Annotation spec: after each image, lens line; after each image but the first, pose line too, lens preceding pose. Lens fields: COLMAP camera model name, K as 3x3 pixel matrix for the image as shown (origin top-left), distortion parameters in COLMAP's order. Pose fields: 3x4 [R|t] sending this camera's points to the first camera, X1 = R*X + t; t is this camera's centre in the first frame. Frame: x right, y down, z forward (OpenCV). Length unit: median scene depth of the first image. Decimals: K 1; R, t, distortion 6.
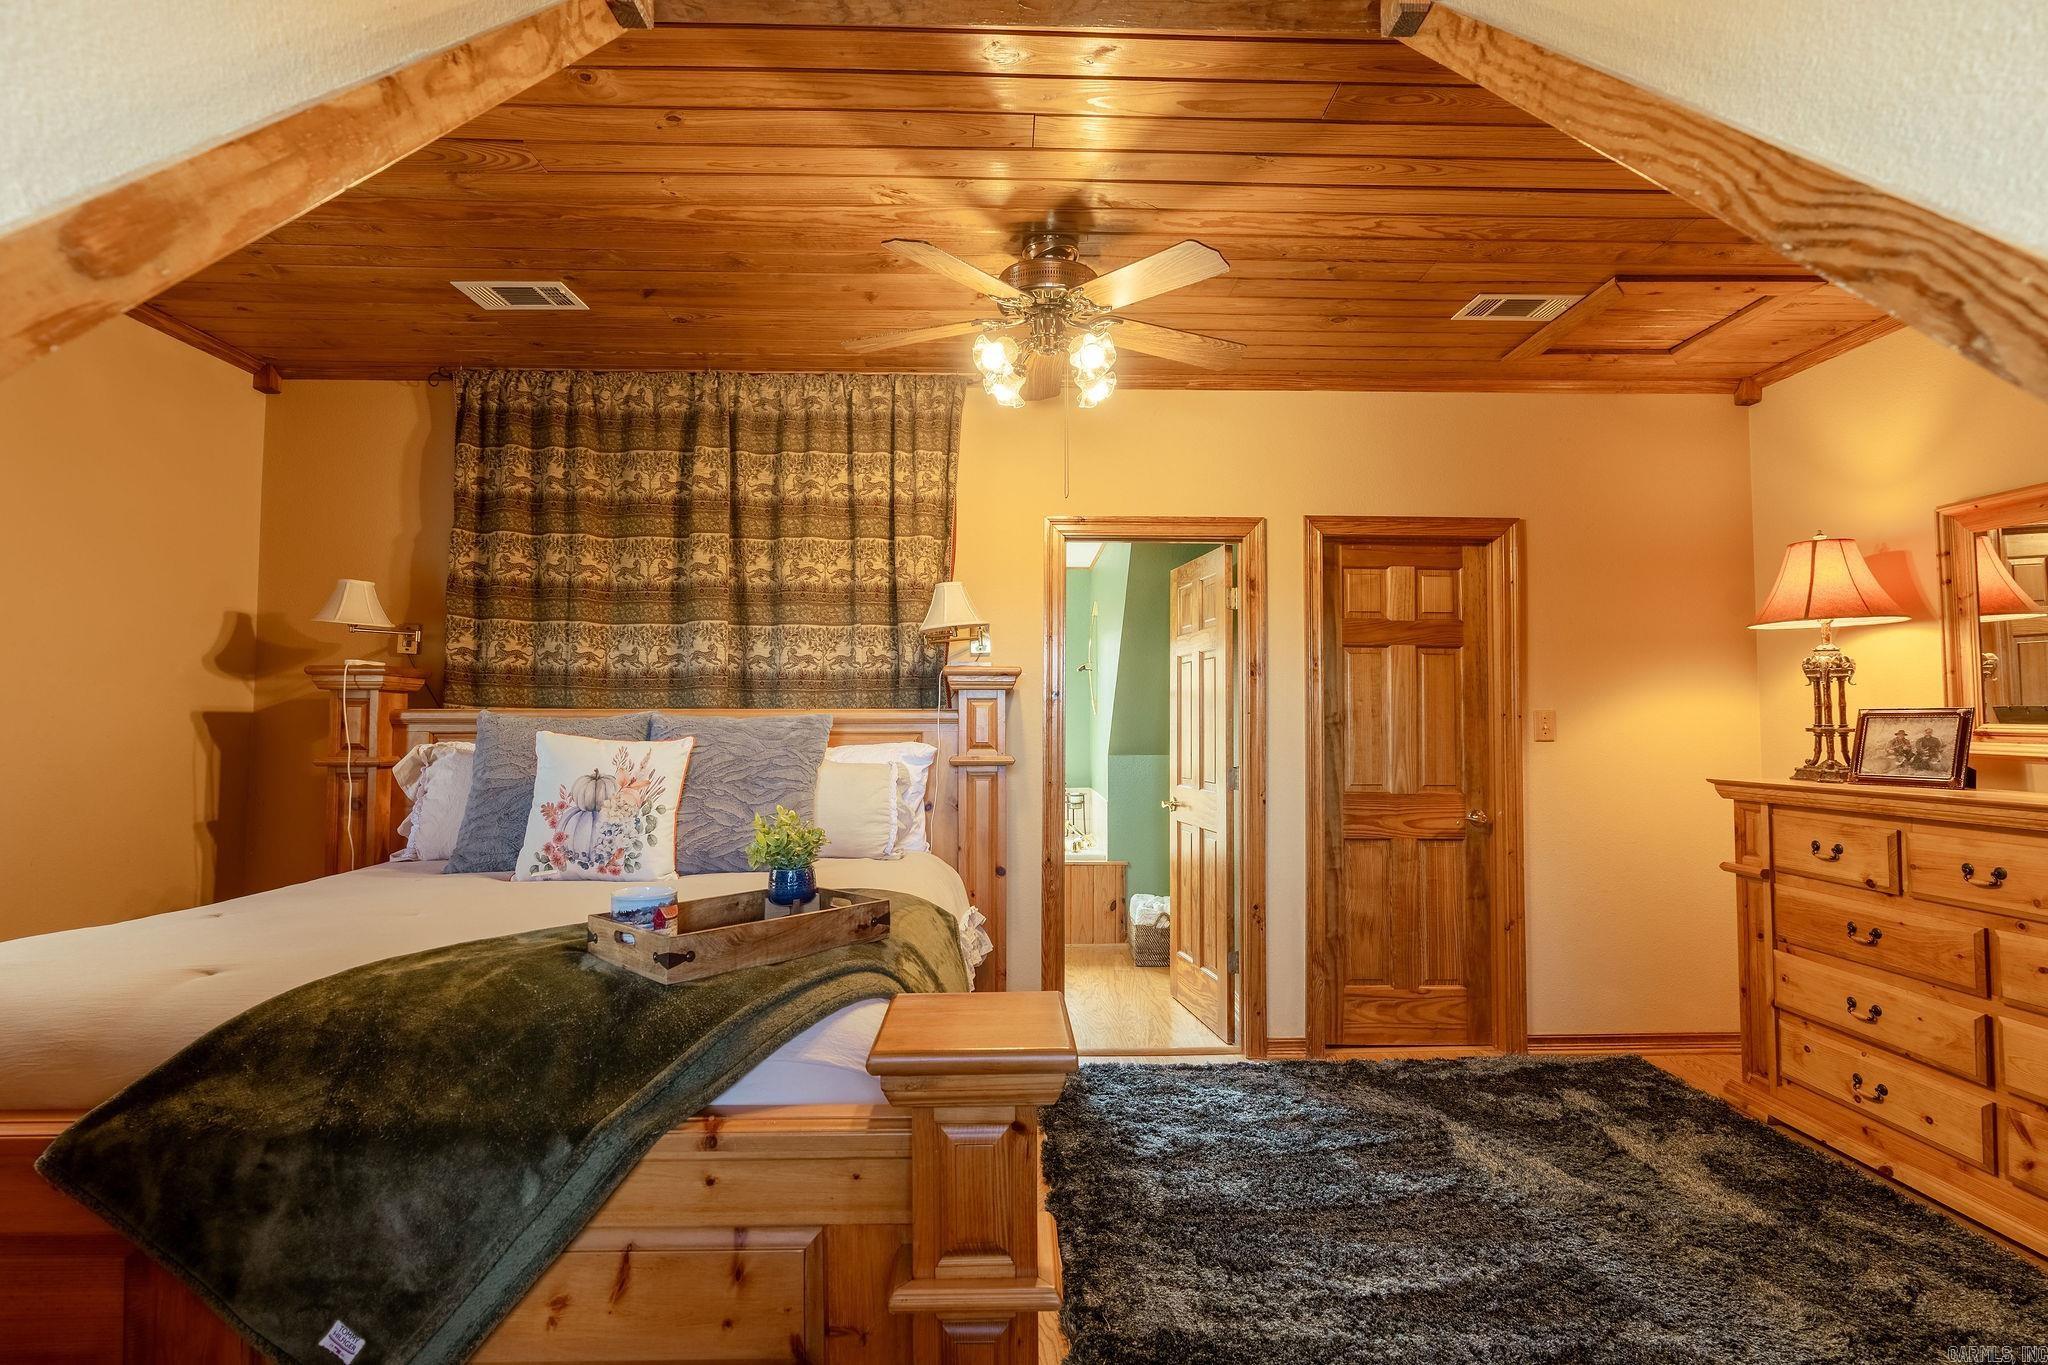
lens RADIAL K [[978.2, 0, 1024.0], [0, 978.2, 682.5], [0, 0, 1]] dist [-0.000003, 0.000300]
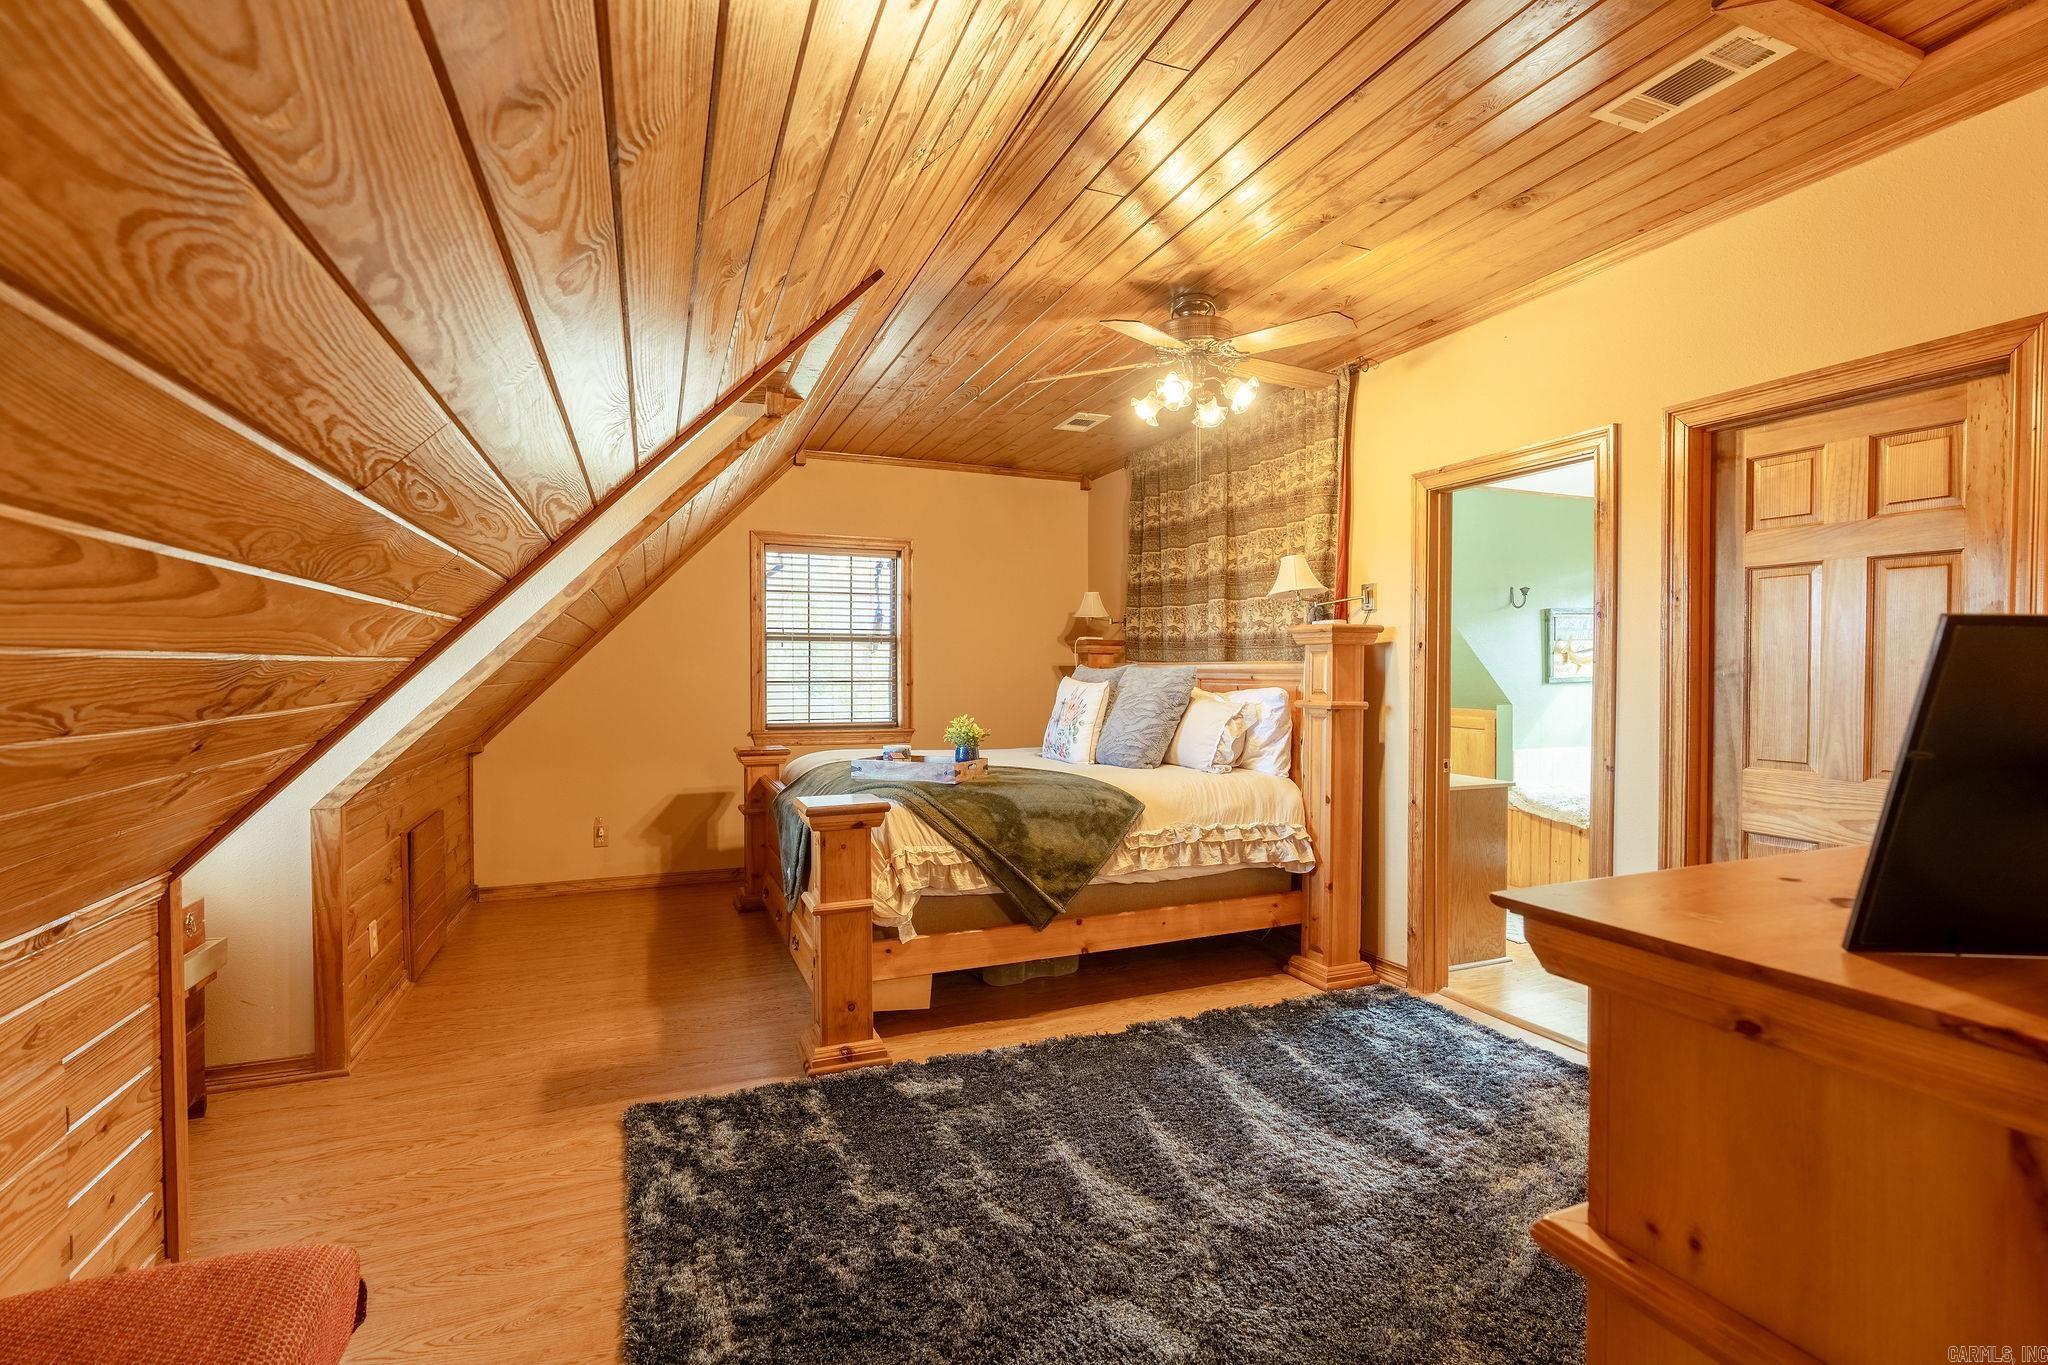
lens RADIAL K [[978.2, 0, 1024.0], [0, 978.2, 682.5], [0, 0, 1]] dist [-0.000003, 0.000300]
pose [[0.341217, 0.011147, -0.939919, 0.900753], [0.037343, 0.998980, 0.025404, 0.010052], [0.939243, -0.043768, 0.340452, 0.258184]]
